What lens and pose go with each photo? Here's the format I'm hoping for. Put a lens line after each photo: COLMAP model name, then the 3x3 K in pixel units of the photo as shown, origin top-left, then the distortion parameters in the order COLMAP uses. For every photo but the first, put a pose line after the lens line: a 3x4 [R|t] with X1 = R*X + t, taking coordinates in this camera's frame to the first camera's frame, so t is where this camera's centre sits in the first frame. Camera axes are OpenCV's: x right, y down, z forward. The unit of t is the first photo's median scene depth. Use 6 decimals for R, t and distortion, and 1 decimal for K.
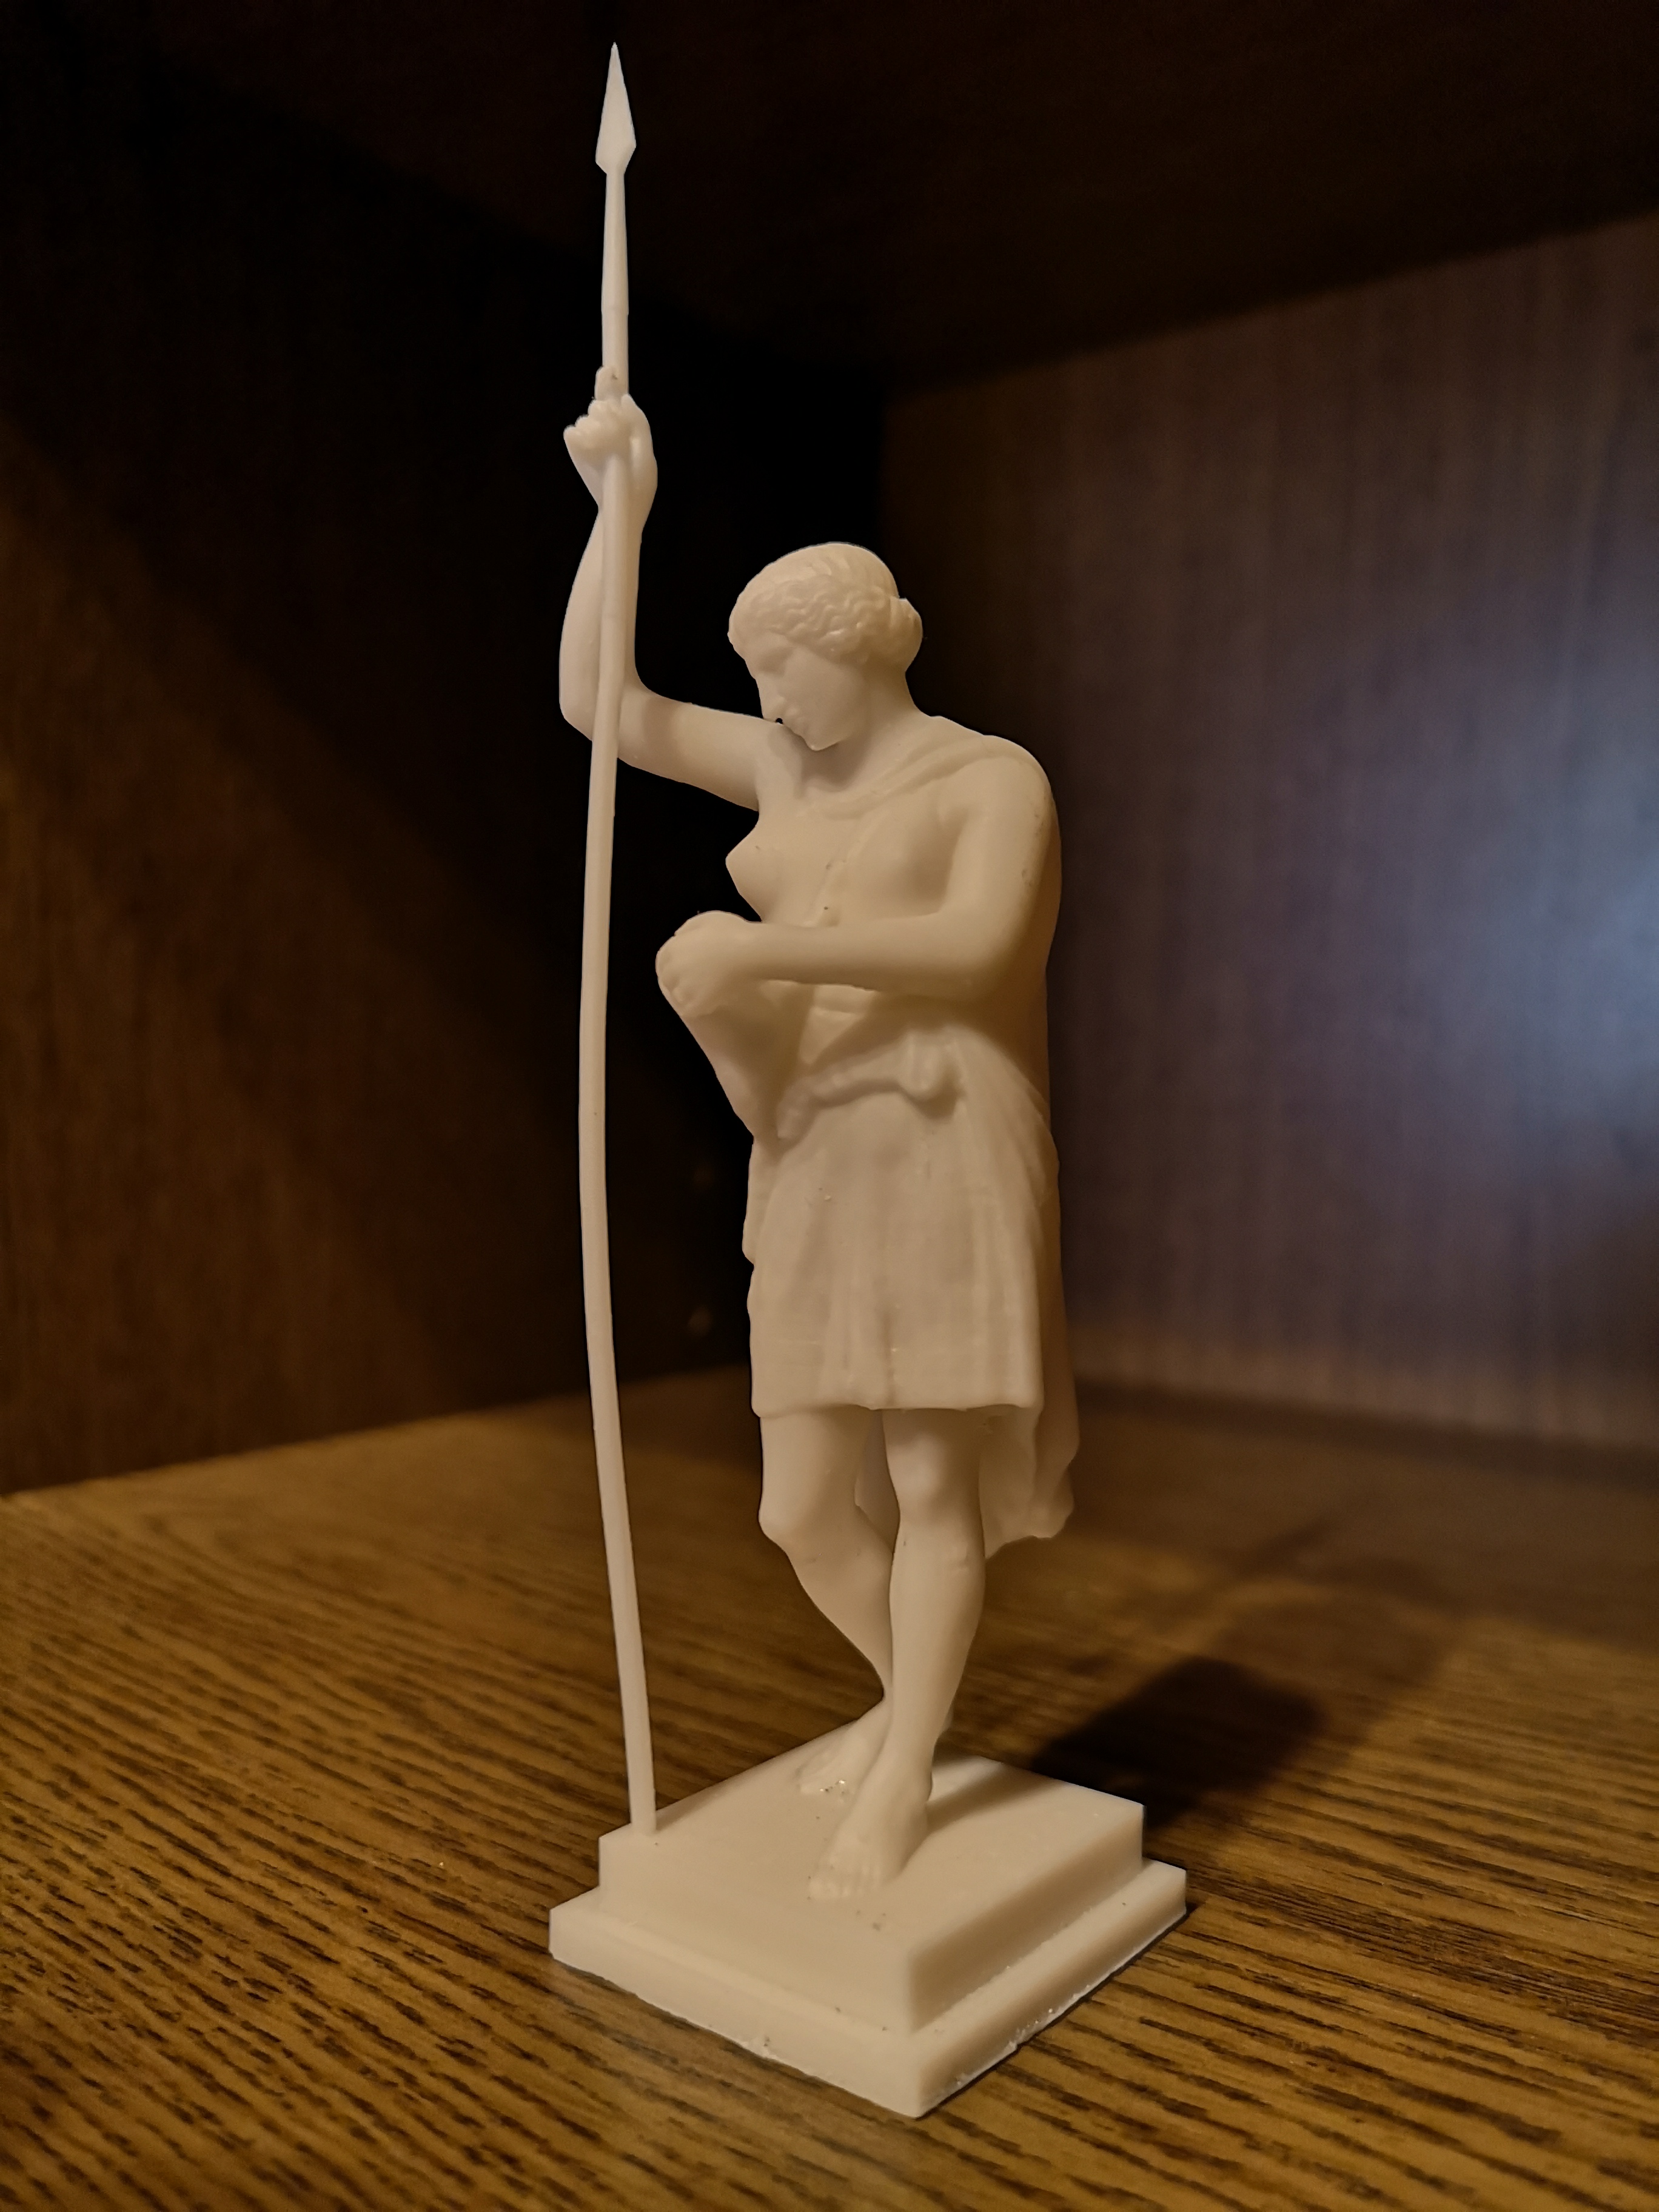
lens RADIAL K [[1838.8, 0, 808.1], [0, 1838.8, 1133.1], [0, 0, 1]] dist [-0.001193, -0.029055]
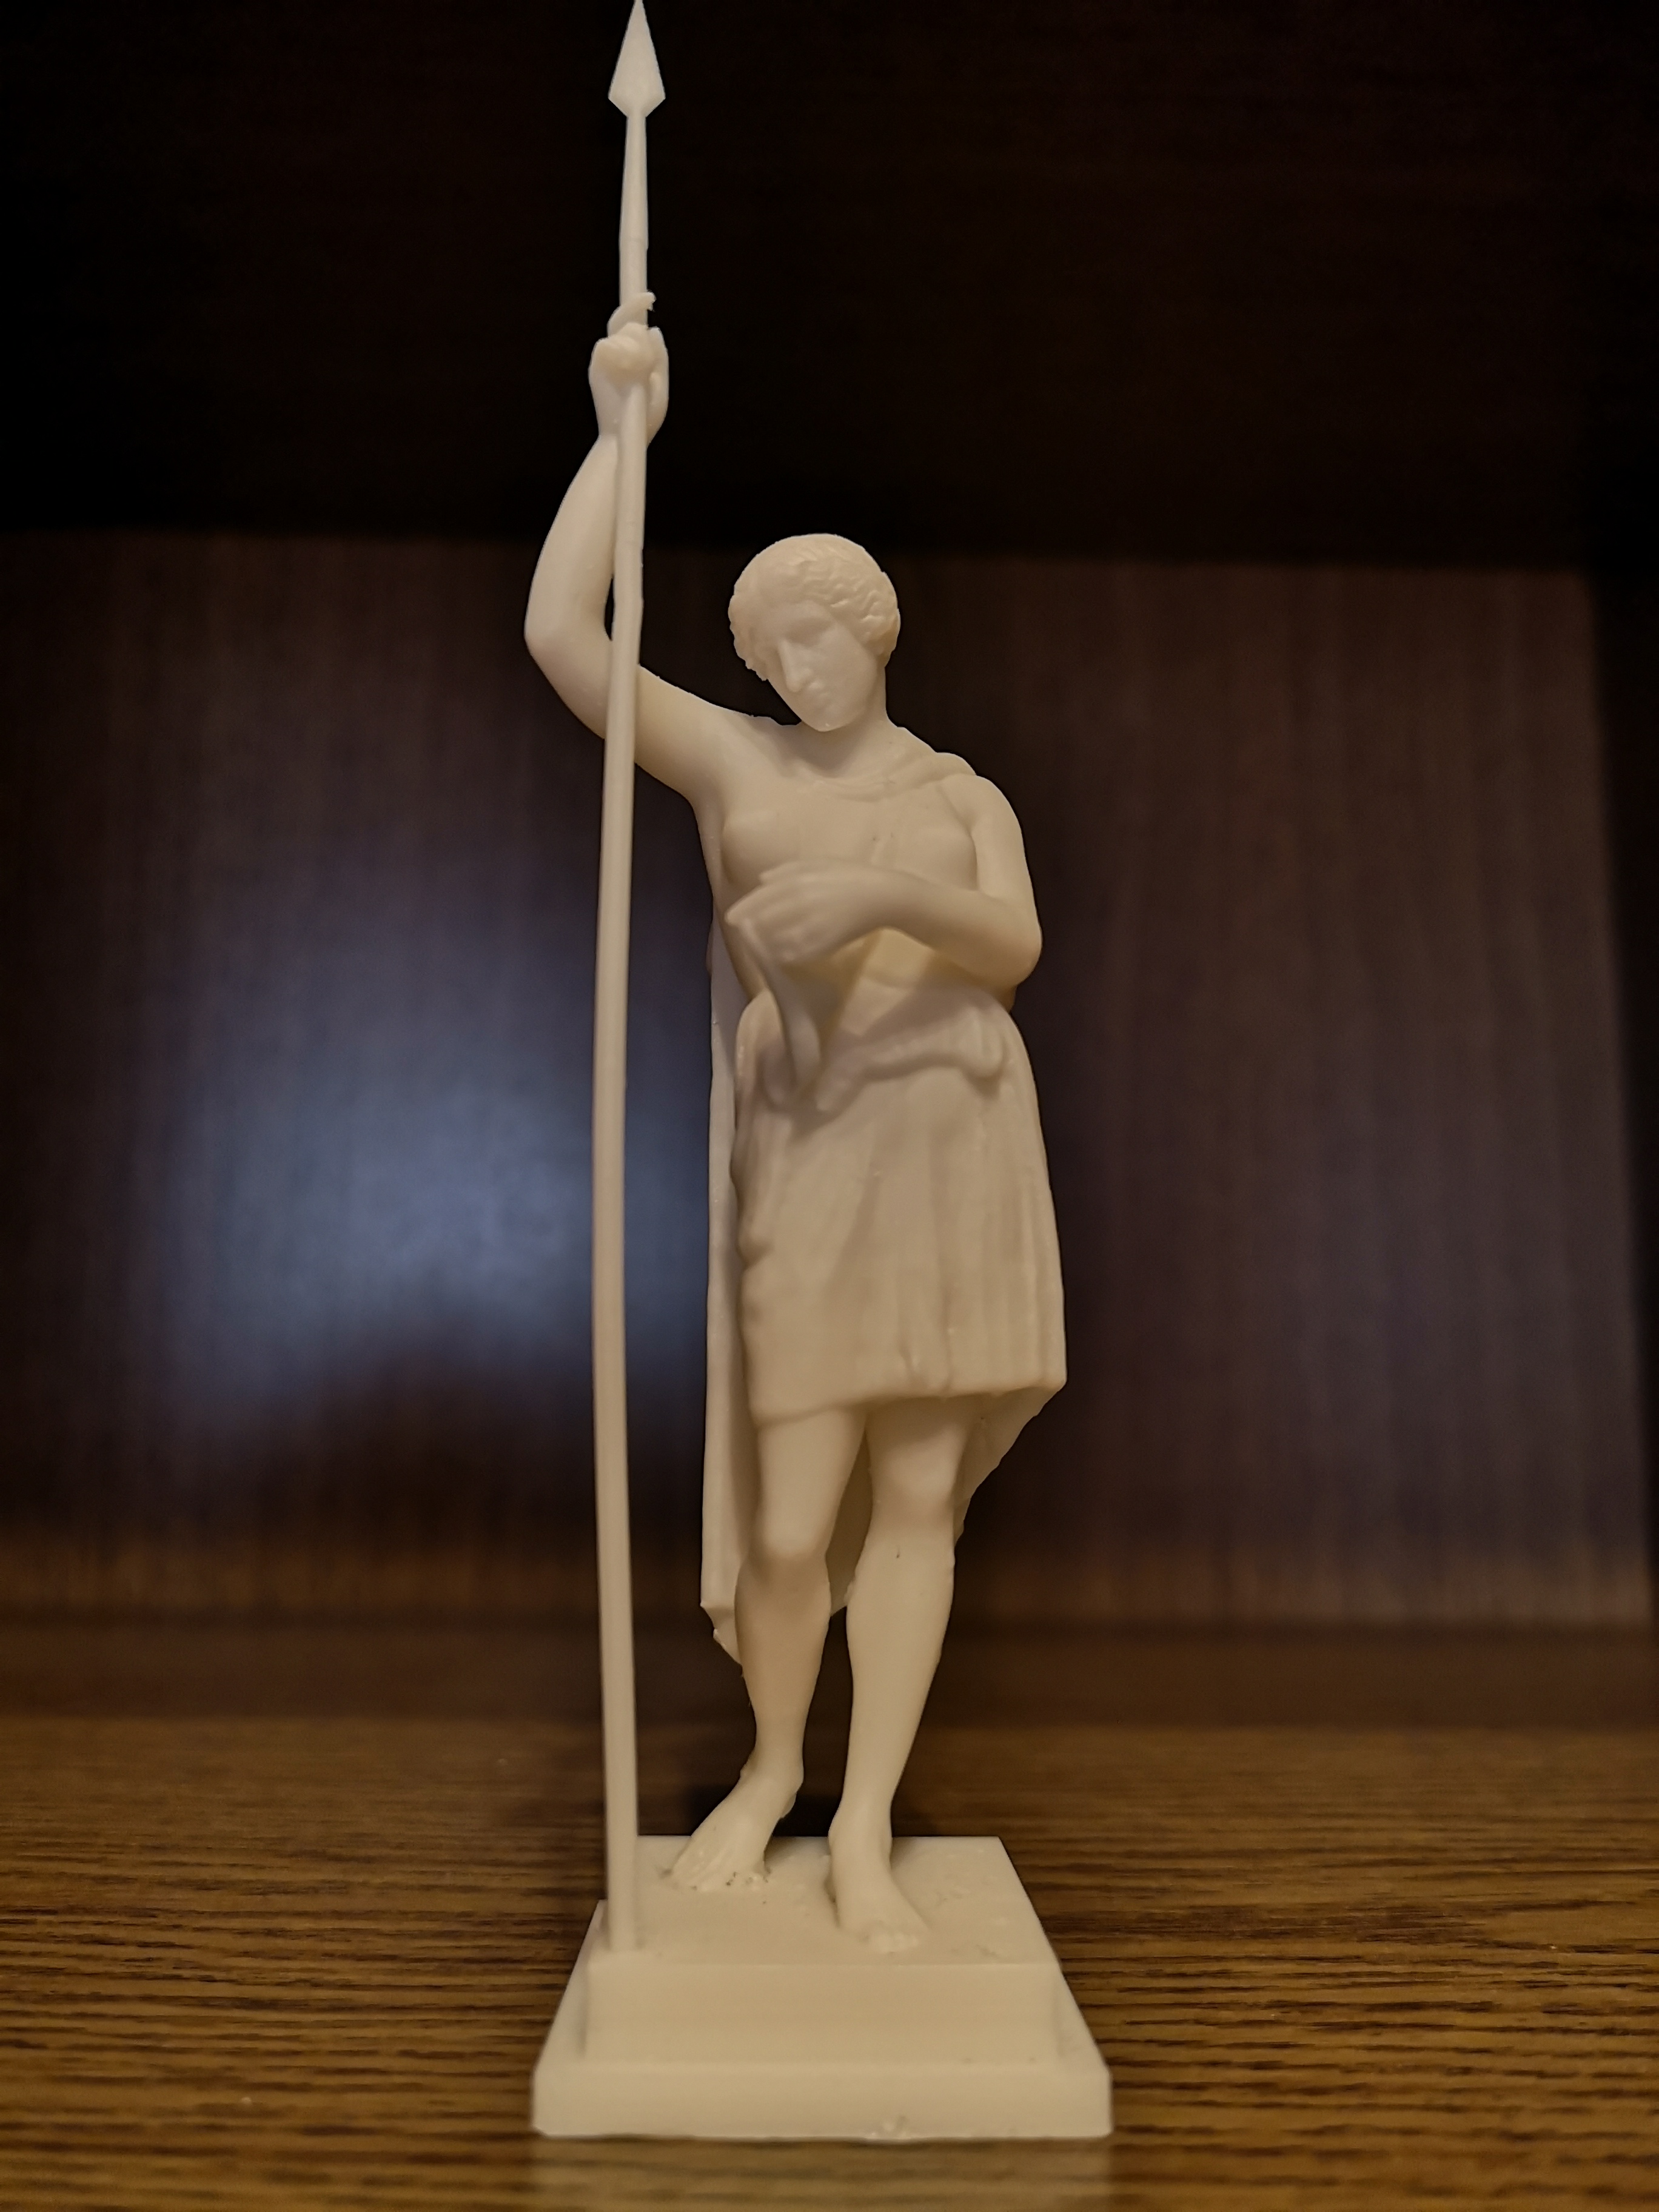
lens RADIAL K [[1838.8, 0, 825.5], [0, 1838.8, 1129.7], [0, 0, 1]] dist [-0.001193, -0.029055]
pose [[0.763250, 0.087841, 0.640105, -0.623354], [0.021365, 0.986742, -0.160886, 0.165497], [-0.645750, 0.136472, 0.751253, 0.298287]]
